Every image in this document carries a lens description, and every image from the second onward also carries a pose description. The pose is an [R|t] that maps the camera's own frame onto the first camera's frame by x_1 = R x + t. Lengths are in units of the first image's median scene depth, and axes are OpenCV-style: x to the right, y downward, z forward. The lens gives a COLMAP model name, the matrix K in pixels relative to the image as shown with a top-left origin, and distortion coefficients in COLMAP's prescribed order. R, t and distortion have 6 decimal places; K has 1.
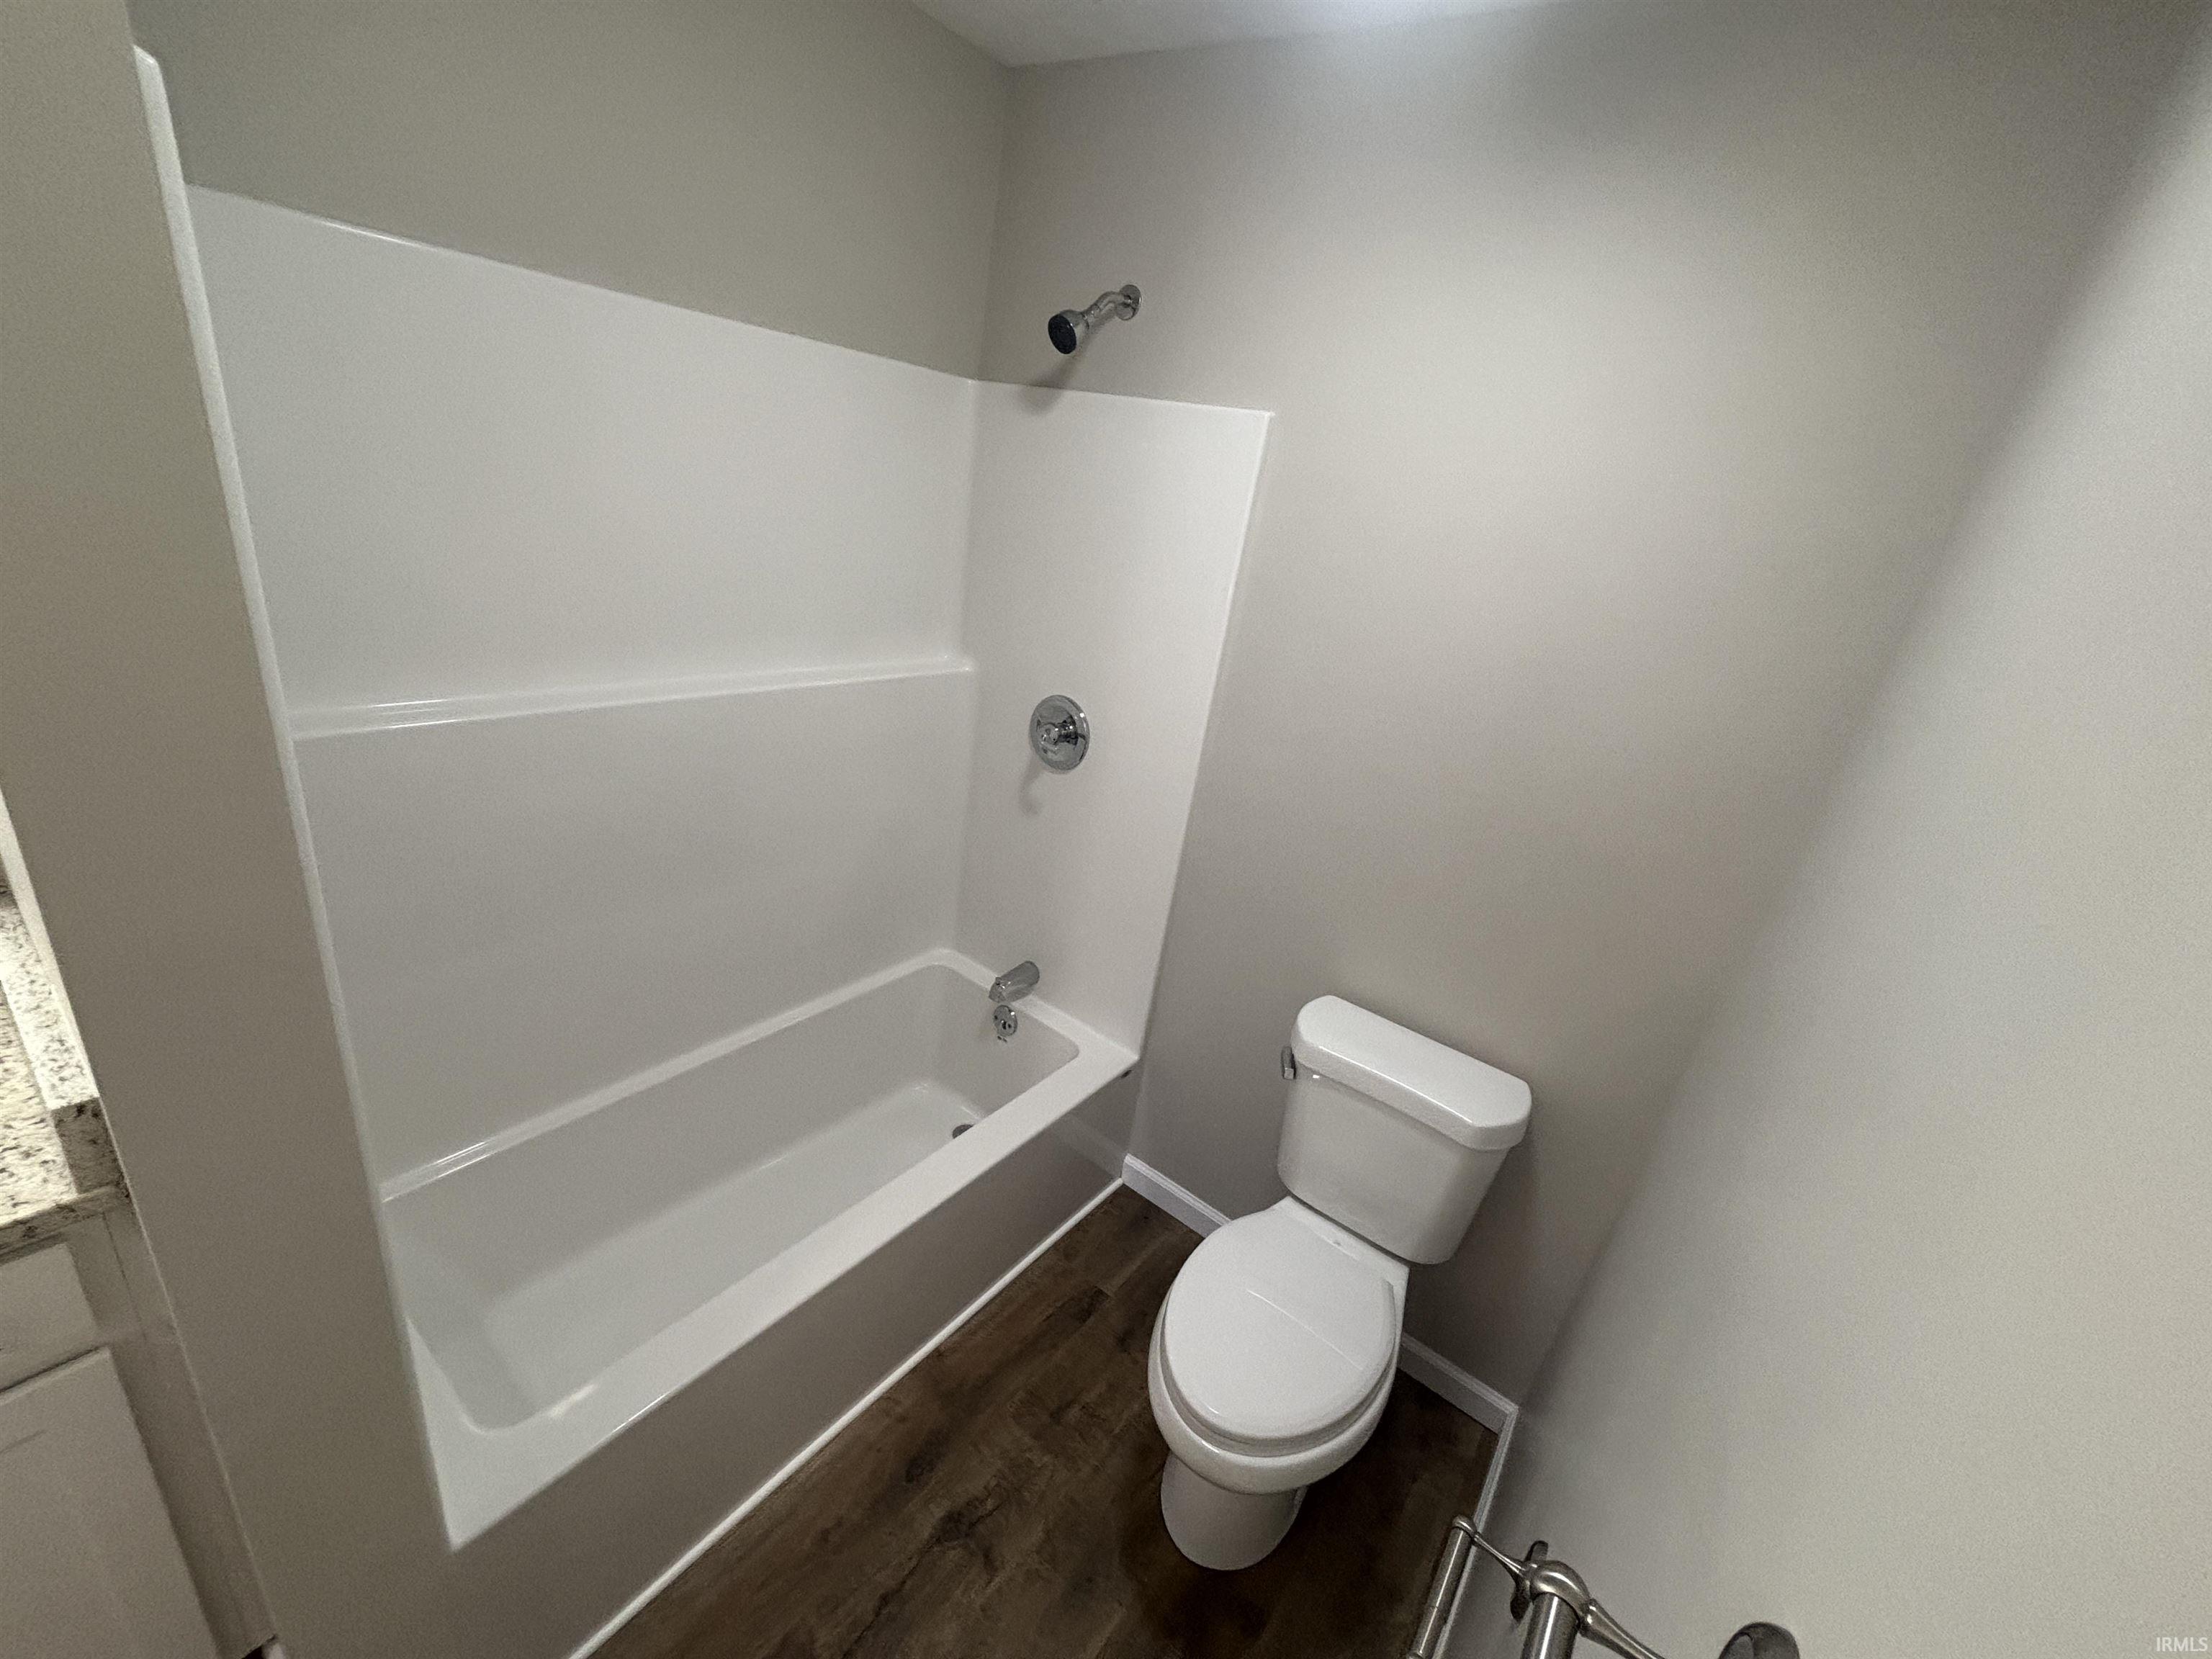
lens RADIAL K [[897.7, 0, 1091.8], [0, 897.7, 837.7], [0, 0, 1]] dist [0.001946, -0.001842]
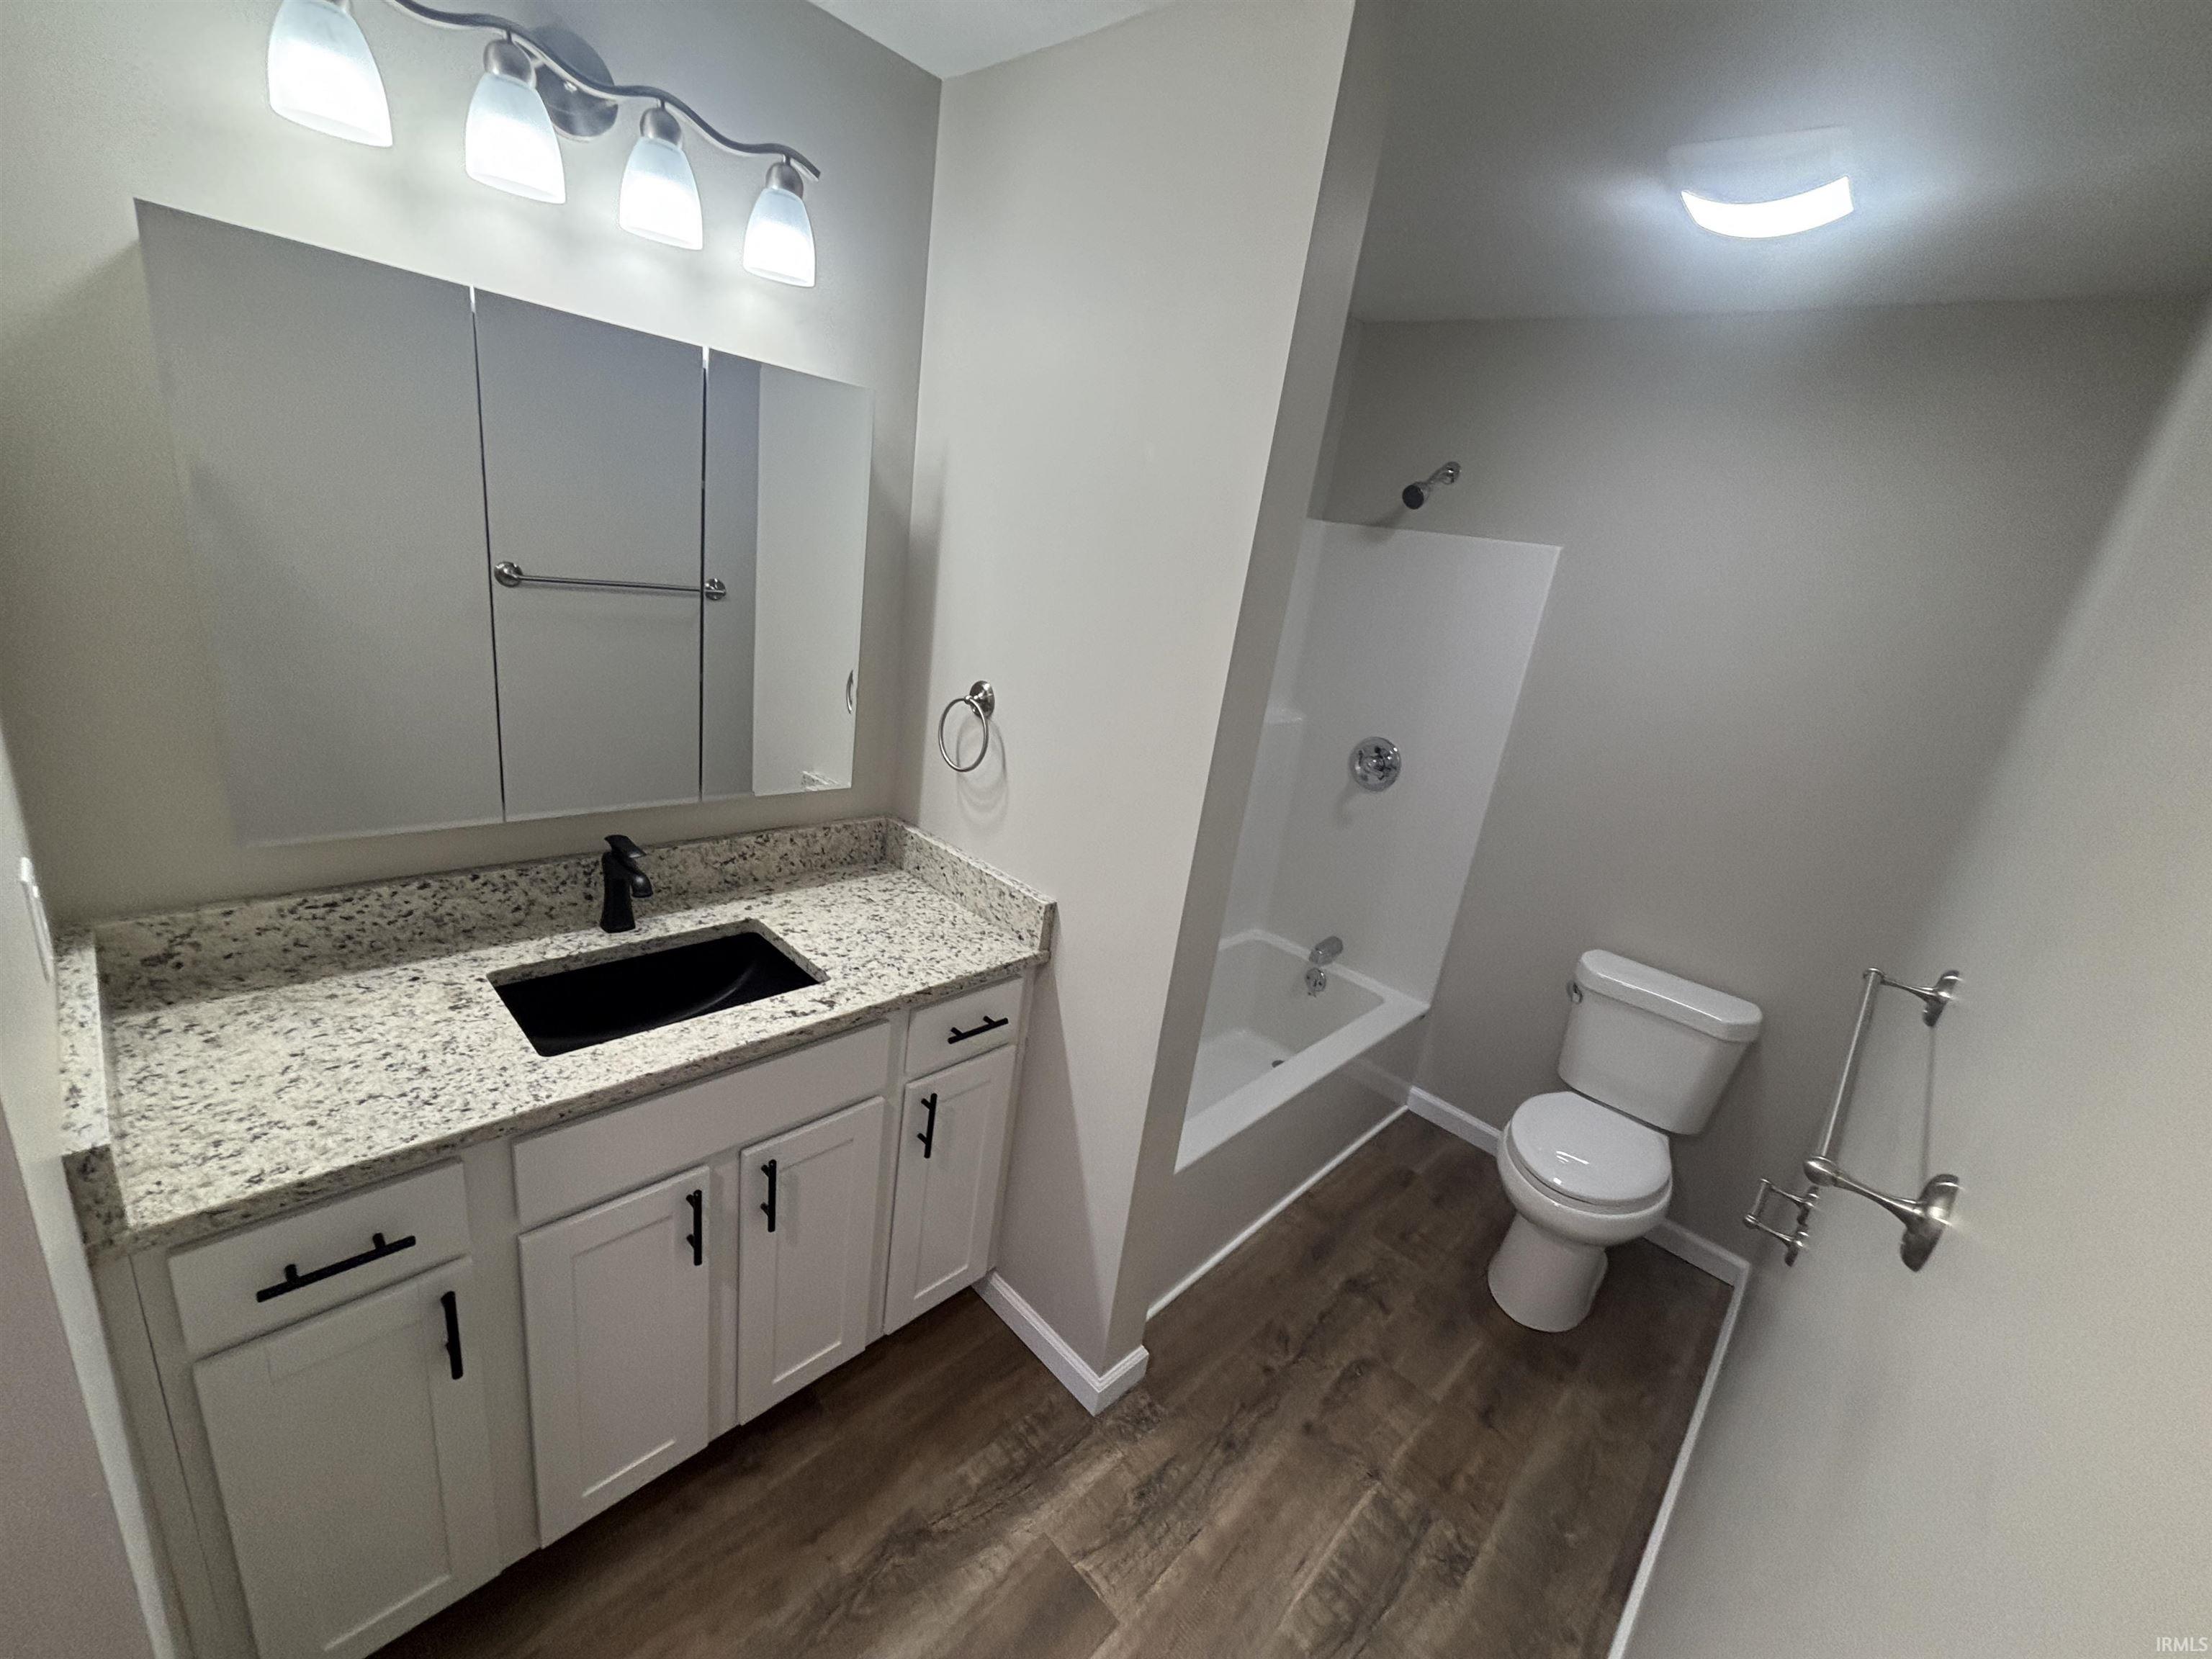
lens RADIAL K [[897.7, 0, 1108.8], [0, 897.7, 827.8], [0, 0, 1]] dist [0.001946, -0.001842]
pose [[0.995197, 0.027527, -0.093939, -0.372049], [-0.035770, 0.995547, -0.087221, 0.139839], [0.091119, 0.090162, 0.991750, -0.479569]]
